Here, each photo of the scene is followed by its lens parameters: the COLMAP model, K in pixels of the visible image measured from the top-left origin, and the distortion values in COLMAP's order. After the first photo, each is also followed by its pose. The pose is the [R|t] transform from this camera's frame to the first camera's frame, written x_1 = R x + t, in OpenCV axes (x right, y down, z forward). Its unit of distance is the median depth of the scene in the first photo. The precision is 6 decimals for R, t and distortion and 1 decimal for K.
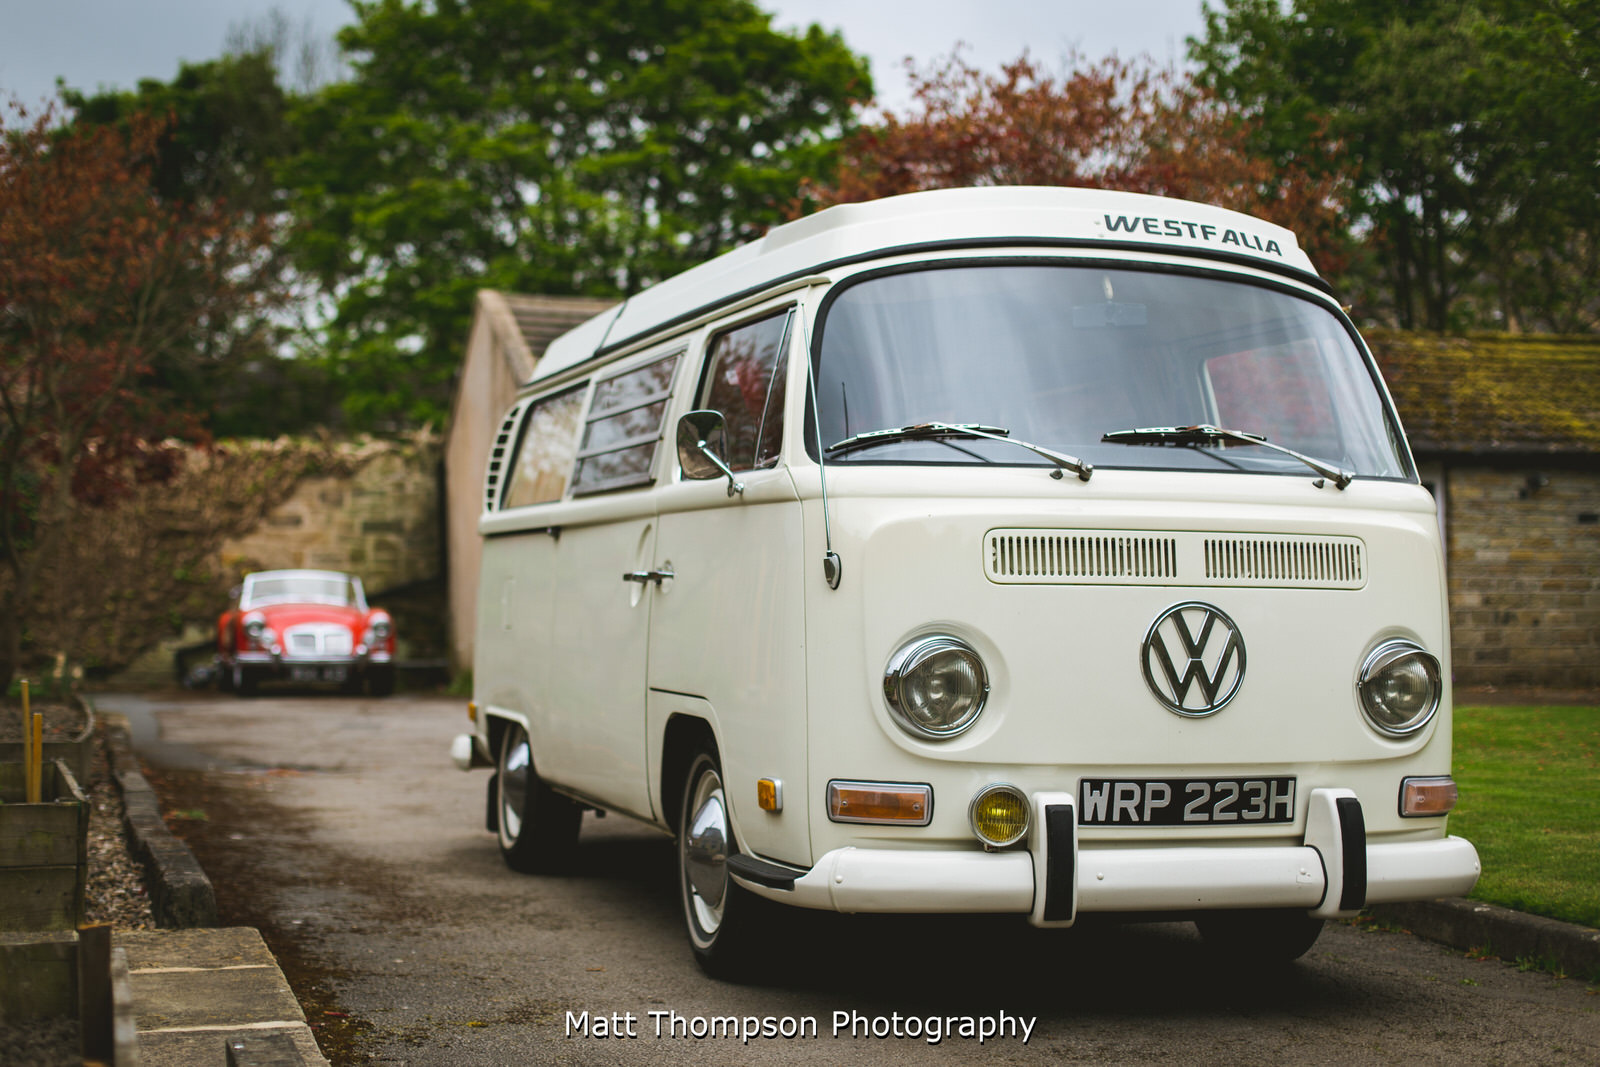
lens RADIAL K [[2267.2, 0, 800.0], [0, 2267.2, 533.5], [0, 0, 1]] dist [-0.013988, -0.029230]
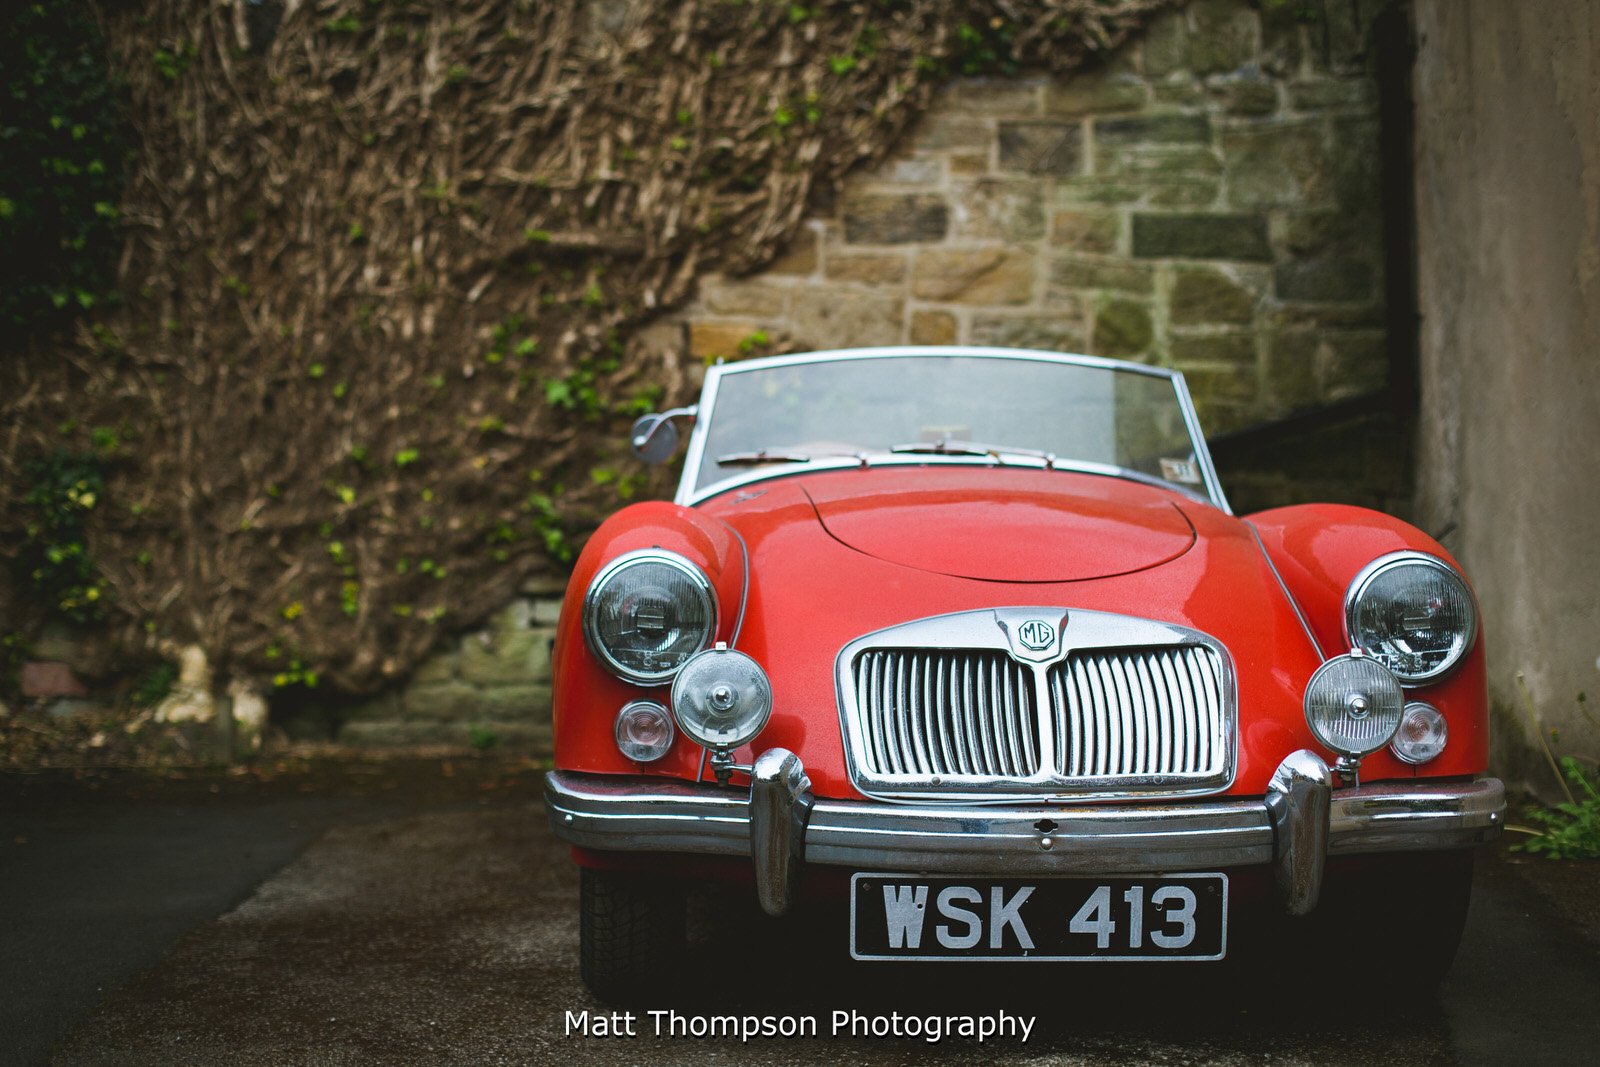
lens RADIAL K [[2267.2, 0, 800.0], [0, 2267.2, 533.5], [0, 0, 1]] dist [-0.013988, -0.029230]
pose [[0.958735, 0.001794, -0.284296, -0.184735], [0.012676, 0.998716, 0.049051, 0.027166], [0.284019, -0.050631, 0.957481, 0.852472]]
